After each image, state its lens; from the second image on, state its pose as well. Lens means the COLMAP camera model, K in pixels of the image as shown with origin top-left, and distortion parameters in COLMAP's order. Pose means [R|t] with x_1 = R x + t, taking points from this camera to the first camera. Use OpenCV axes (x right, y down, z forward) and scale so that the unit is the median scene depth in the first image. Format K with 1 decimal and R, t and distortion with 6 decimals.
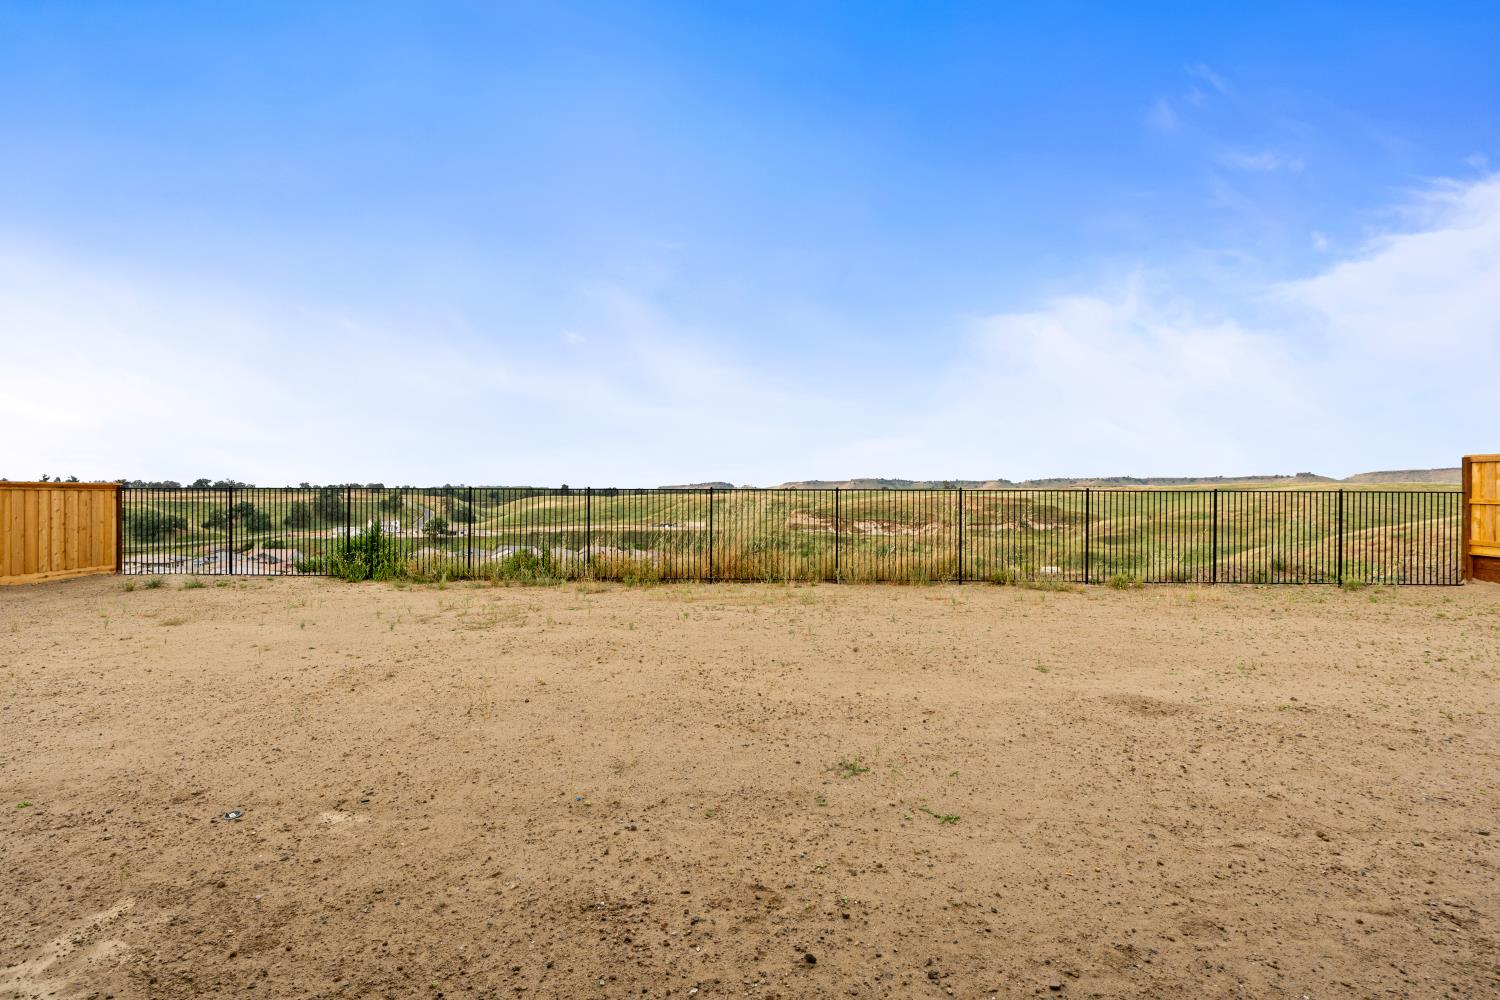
lens RADIAL K [[679.9, 0, 757.6], [0, 679.9, 496.9], [0, 0, 1]] dist [-0.006174, 0.003563]
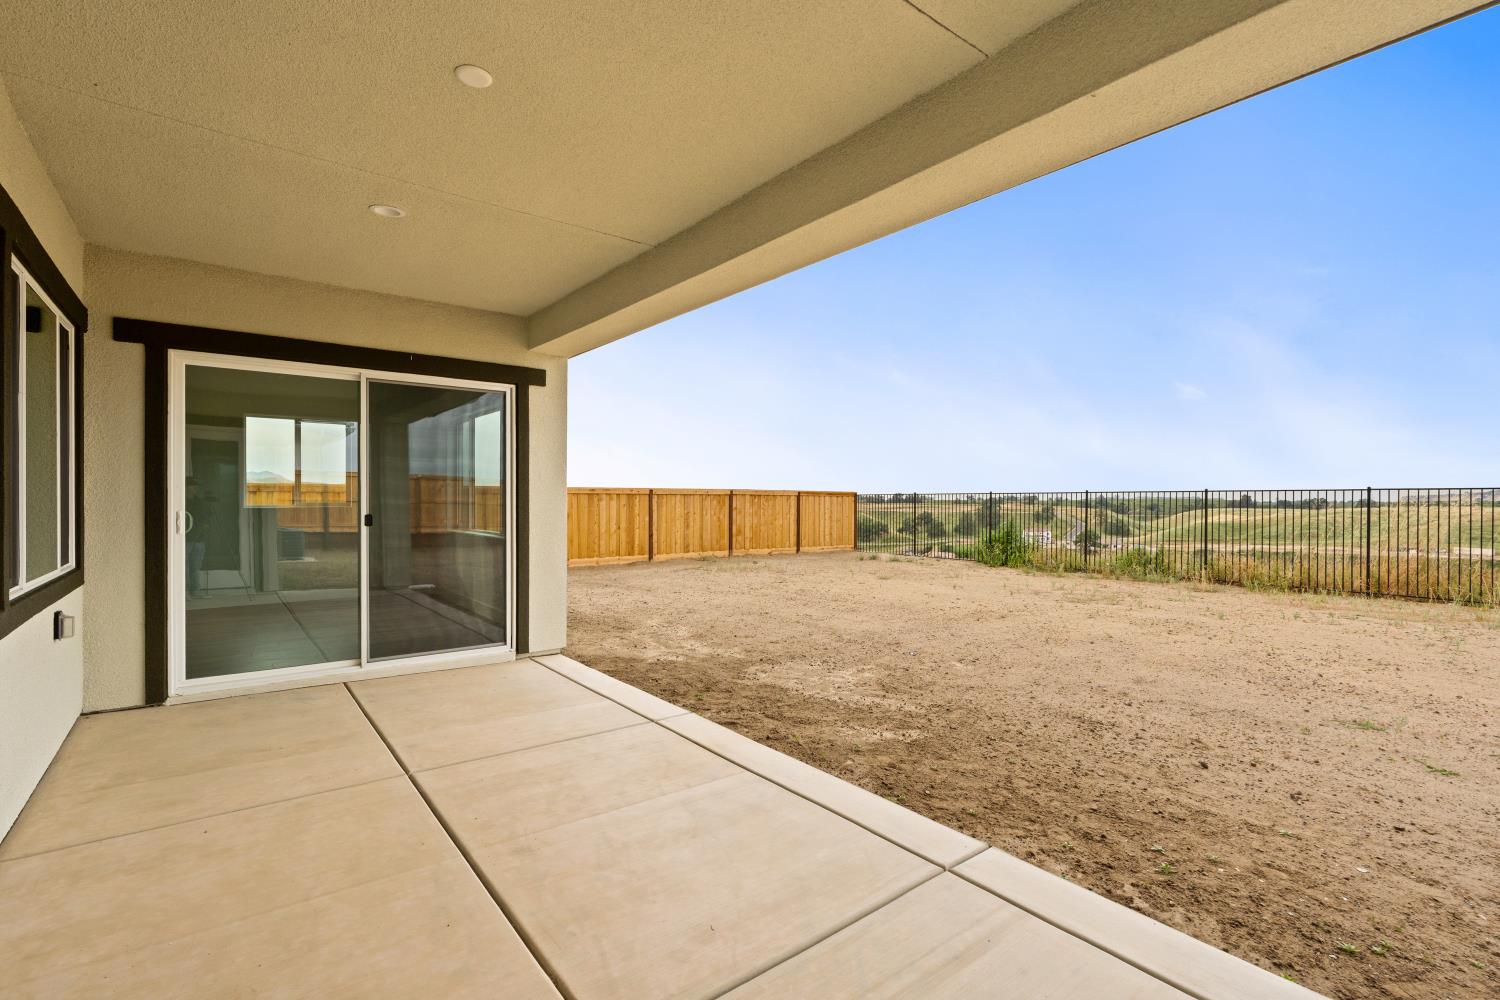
lens RADIAL K [[679.9, 0, 744.1], [0, 679.9, 504.5], [0, 0, 1]] dist [-0.006174, 0.003563]
pose [[0.614803, 0.001367, -0.788679, 0.125643], [-0.005666, 0.999980, -0.002684, 0.015150], [0.788660, 0.006119, 0.614799, -0.156300]]
